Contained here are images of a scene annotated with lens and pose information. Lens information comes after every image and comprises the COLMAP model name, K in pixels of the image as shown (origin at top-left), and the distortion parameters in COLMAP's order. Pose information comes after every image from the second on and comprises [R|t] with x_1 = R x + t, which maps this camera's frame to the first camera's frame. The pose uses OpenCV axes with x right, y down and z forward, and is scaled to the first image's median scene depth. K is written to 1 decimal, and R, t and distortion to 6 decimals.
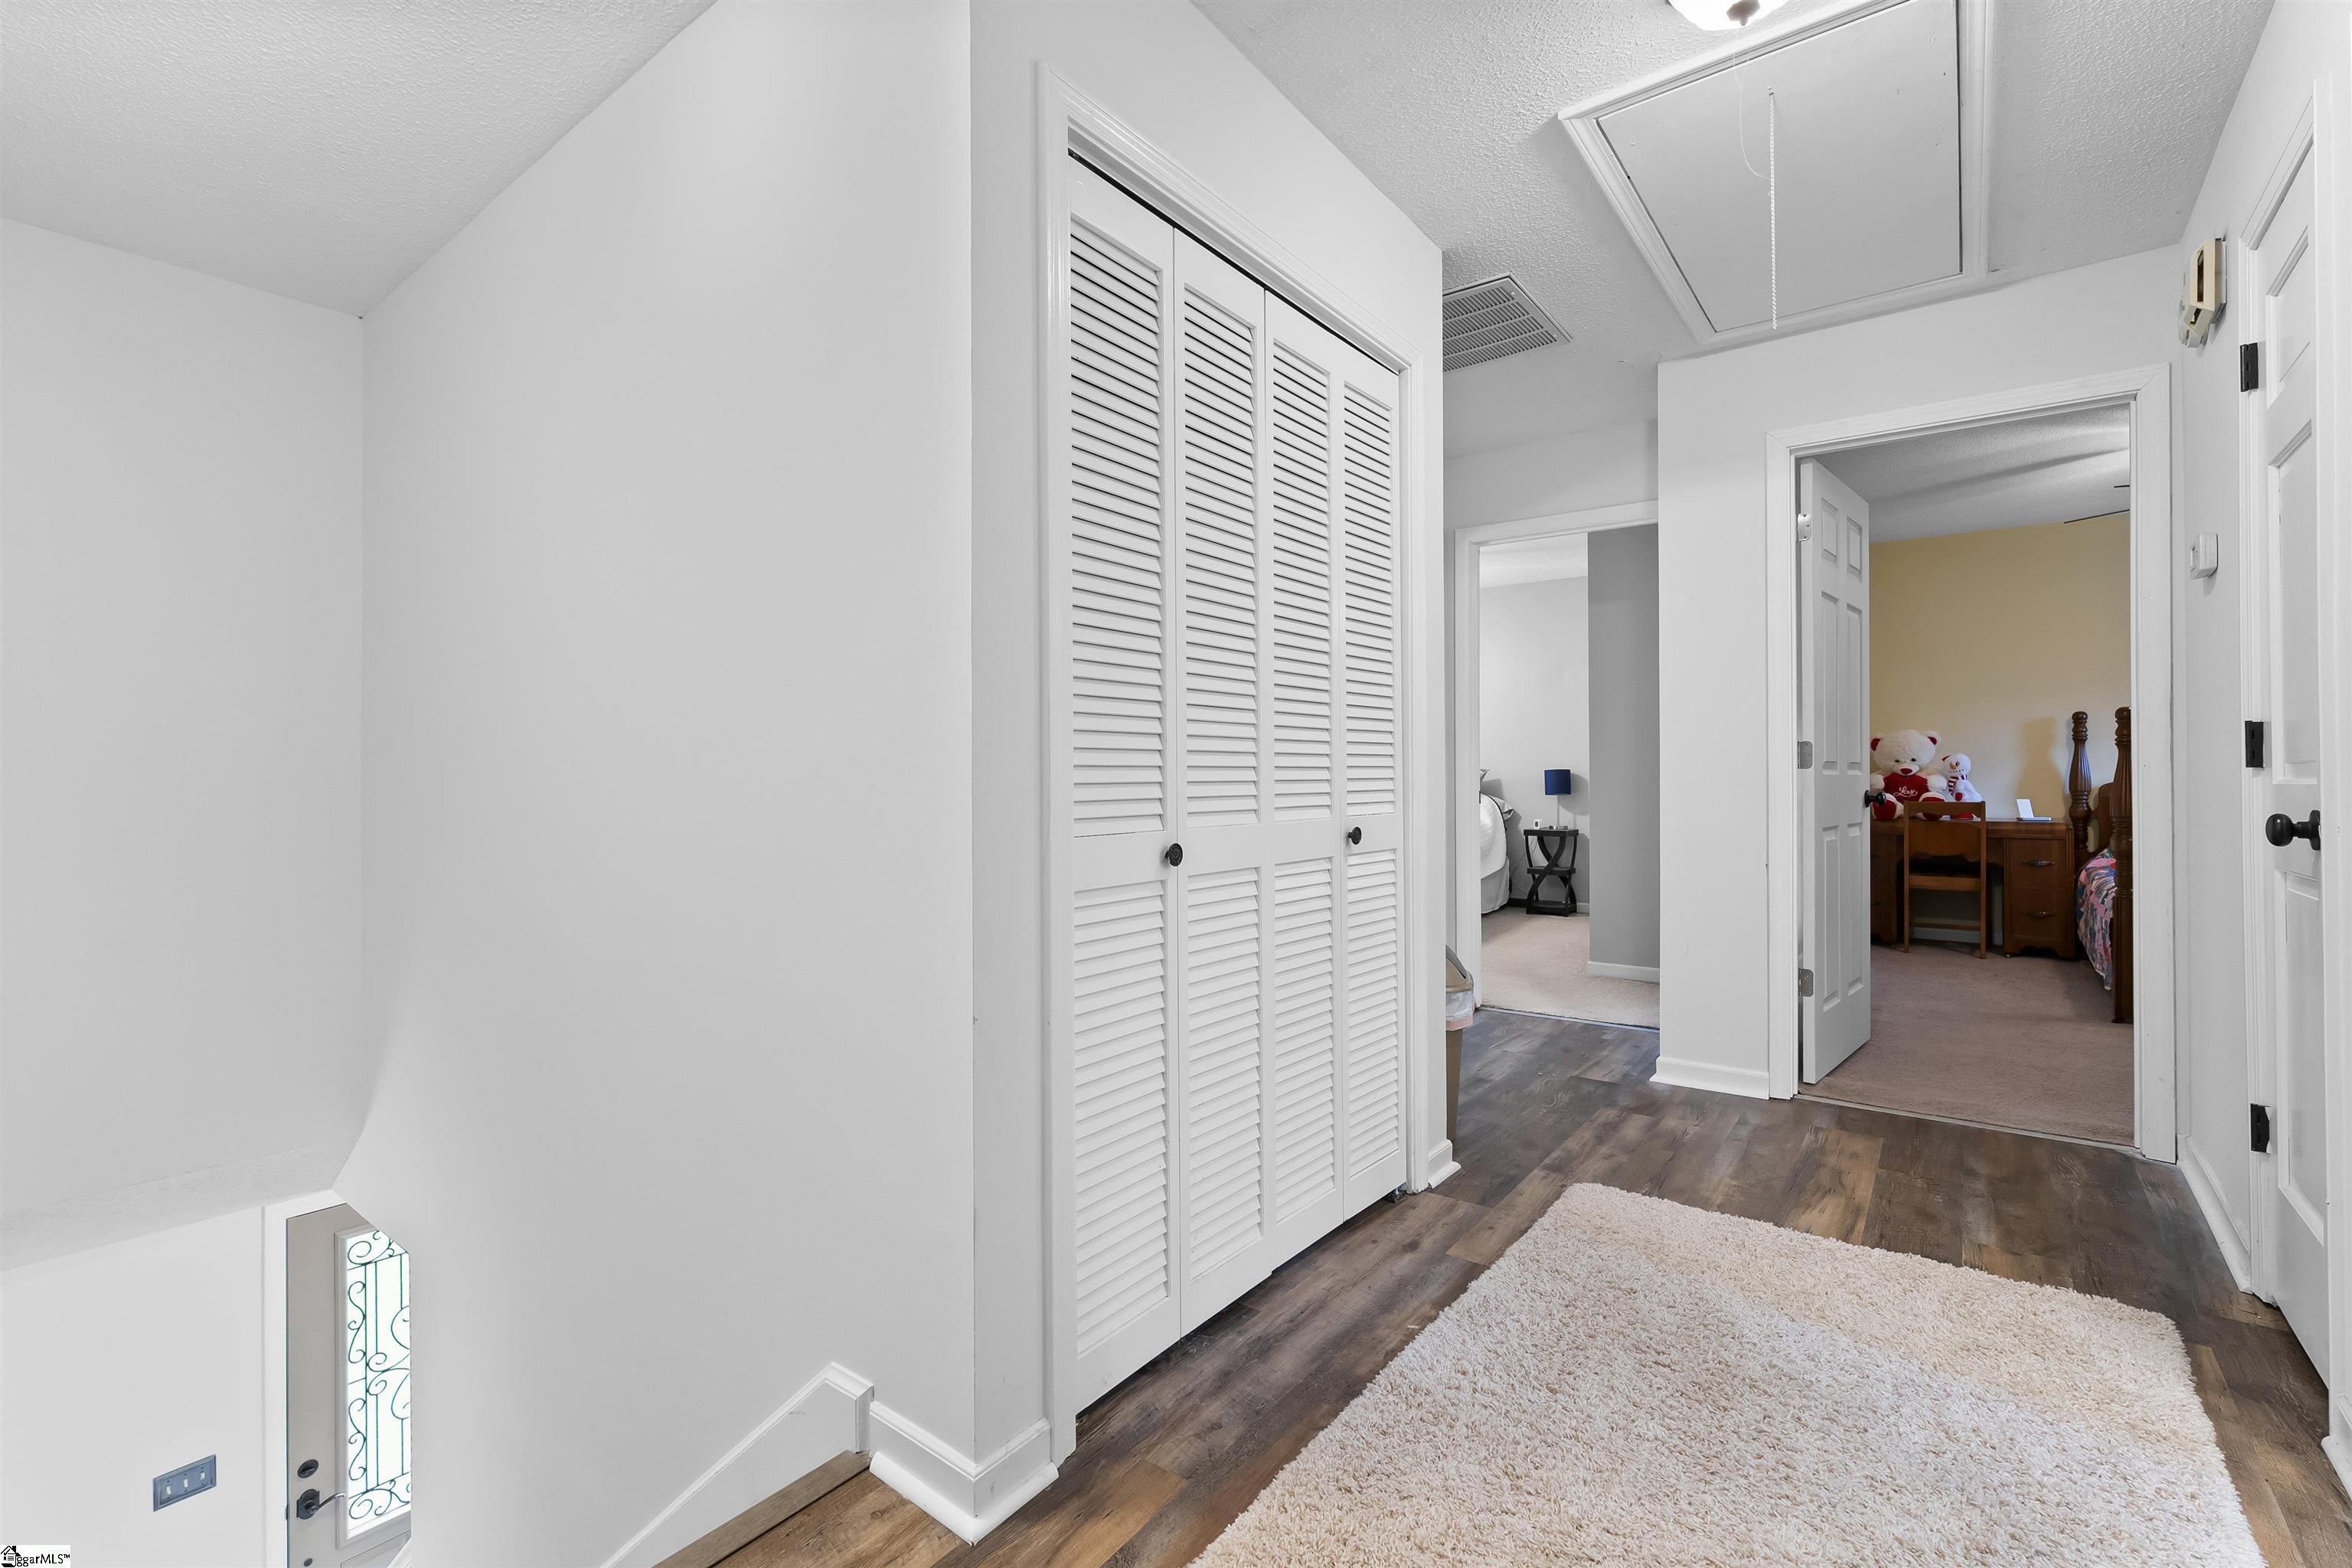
lens RADIAL K [[1043.0, 0, 1174.6], [0, 1043.0, 783.5], [0, 0, 1]] dist [0.004999, 0.000805]
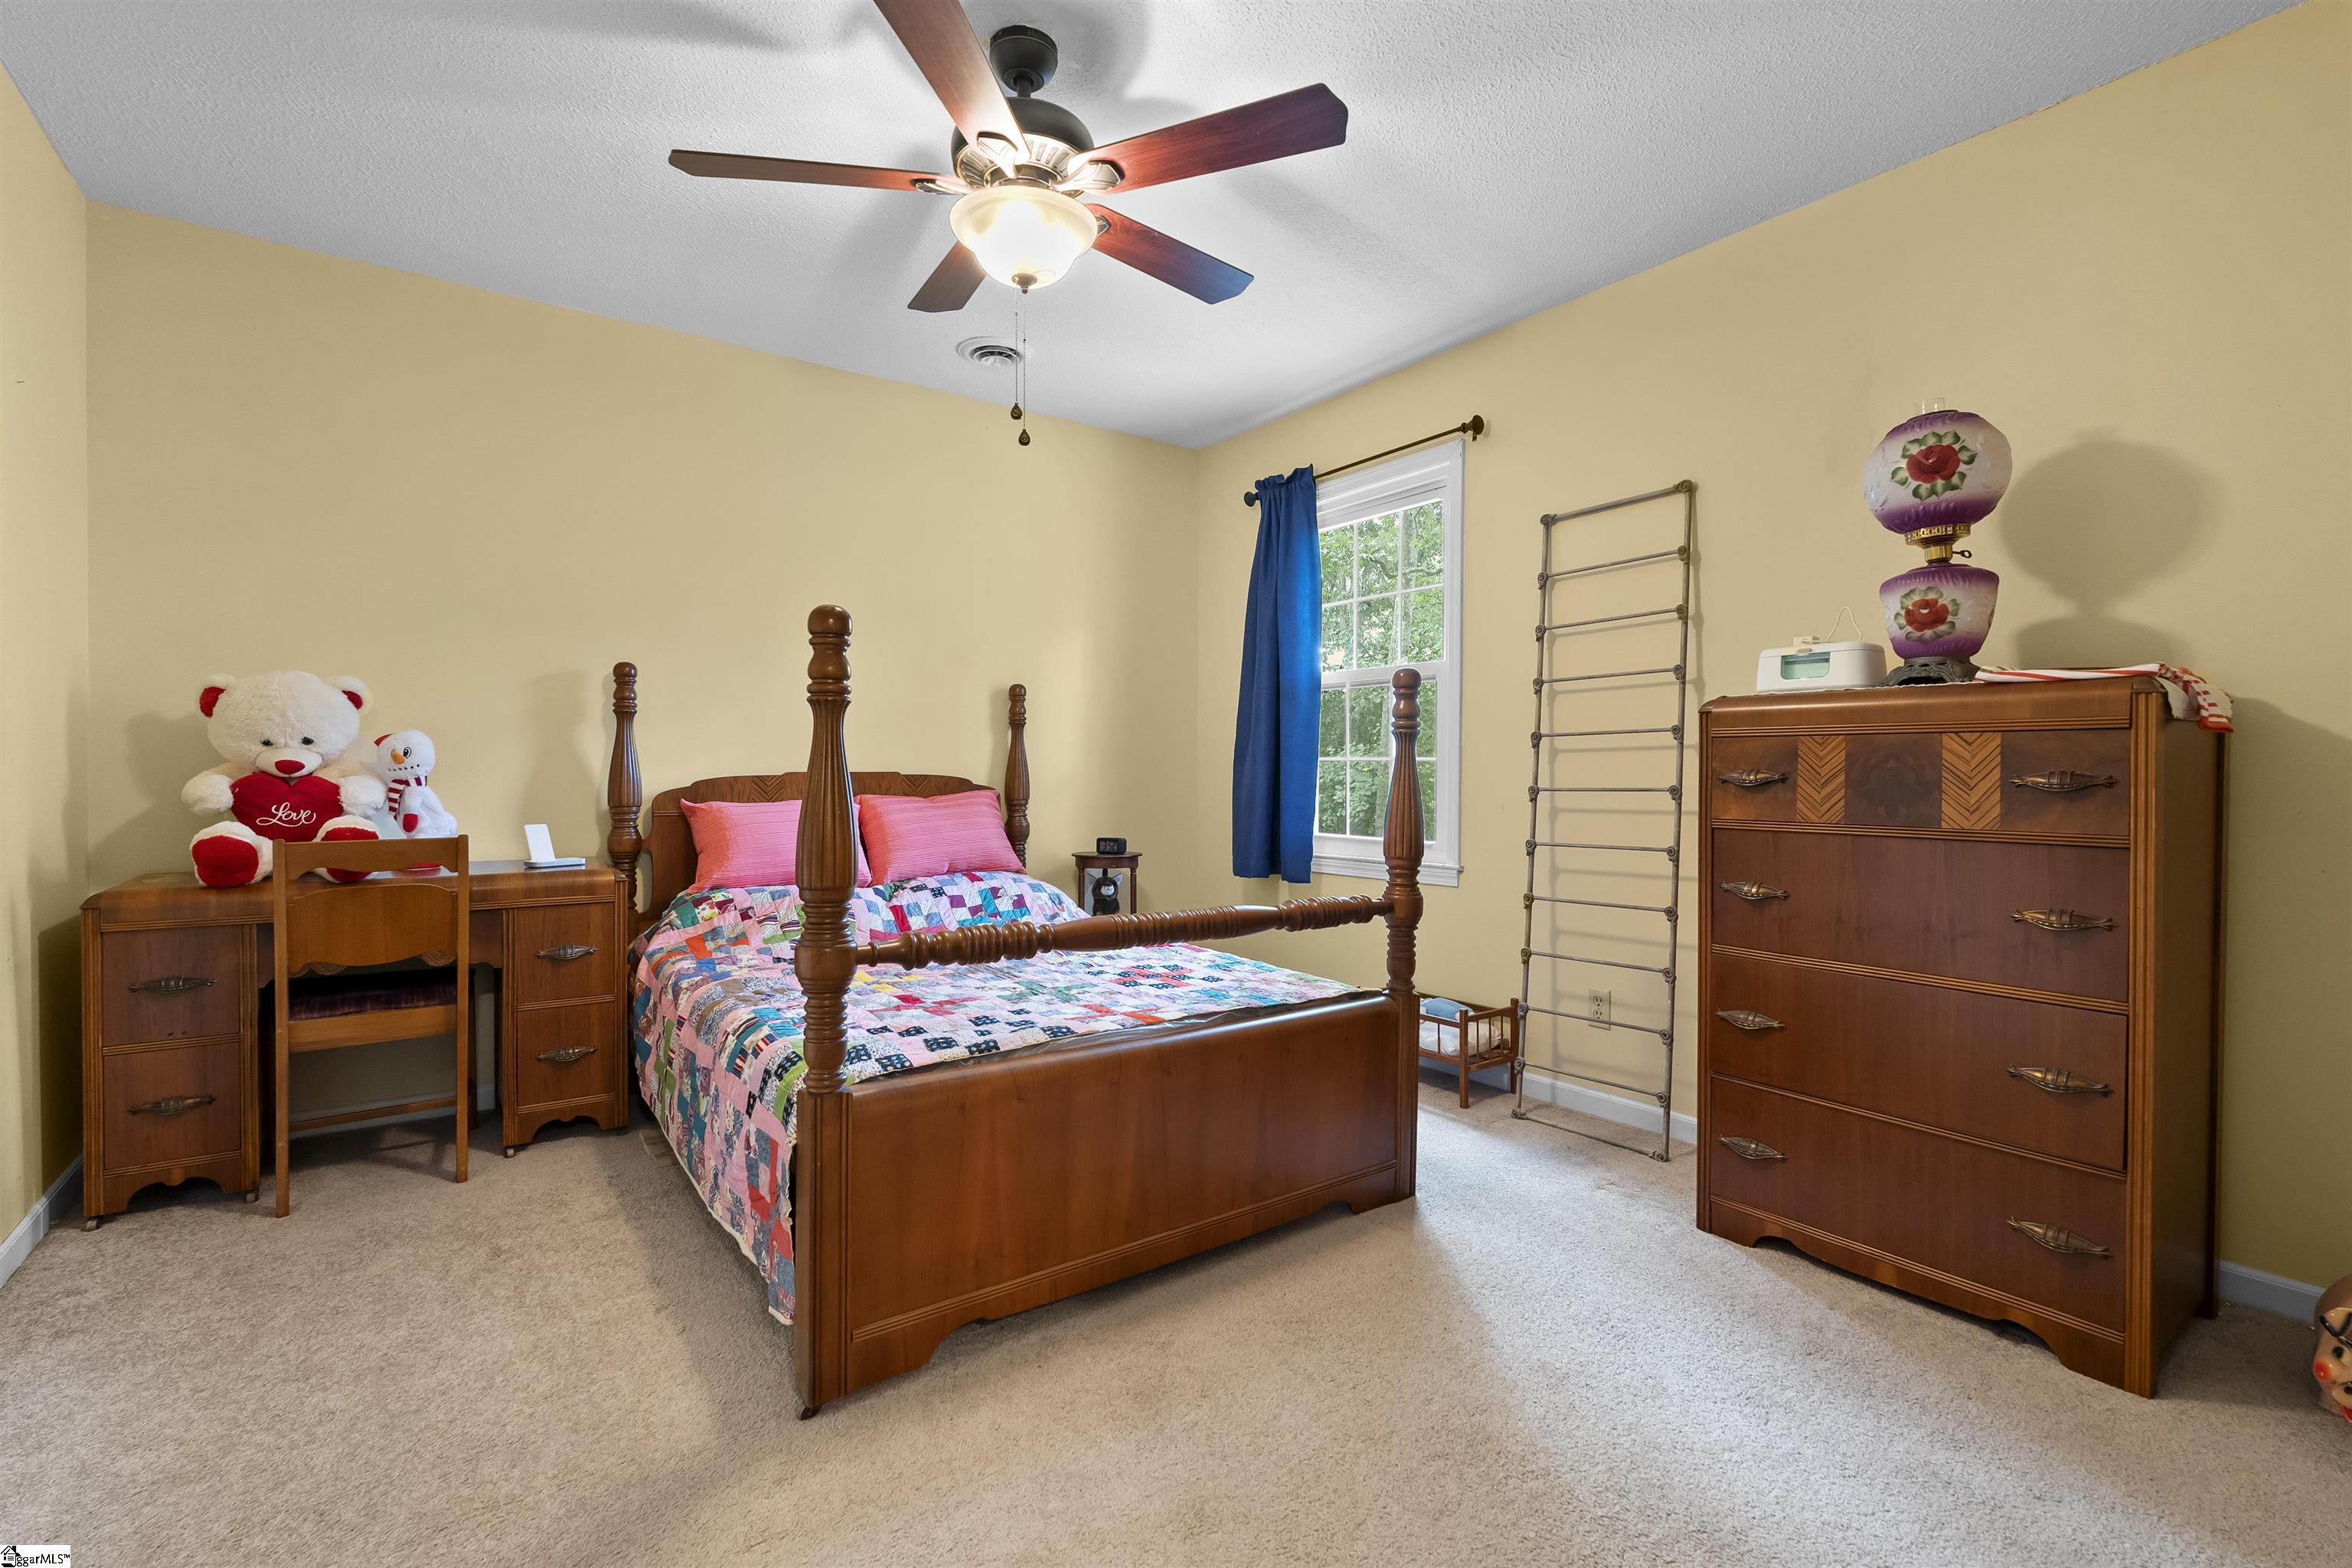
lens RADIAL K [[1043.0, 0, 1172.5], [0, 1043.0, 784.8], [0, 0, 1]] dist [0.004999, 0.000805]
pose [[0.307223, -0.007416, 0.951609, 0.418683], [-0.000107, 0.999969, 0.007827, -0.008210], [-0.951637, -0.002507, 0.307213, 0.544674]]
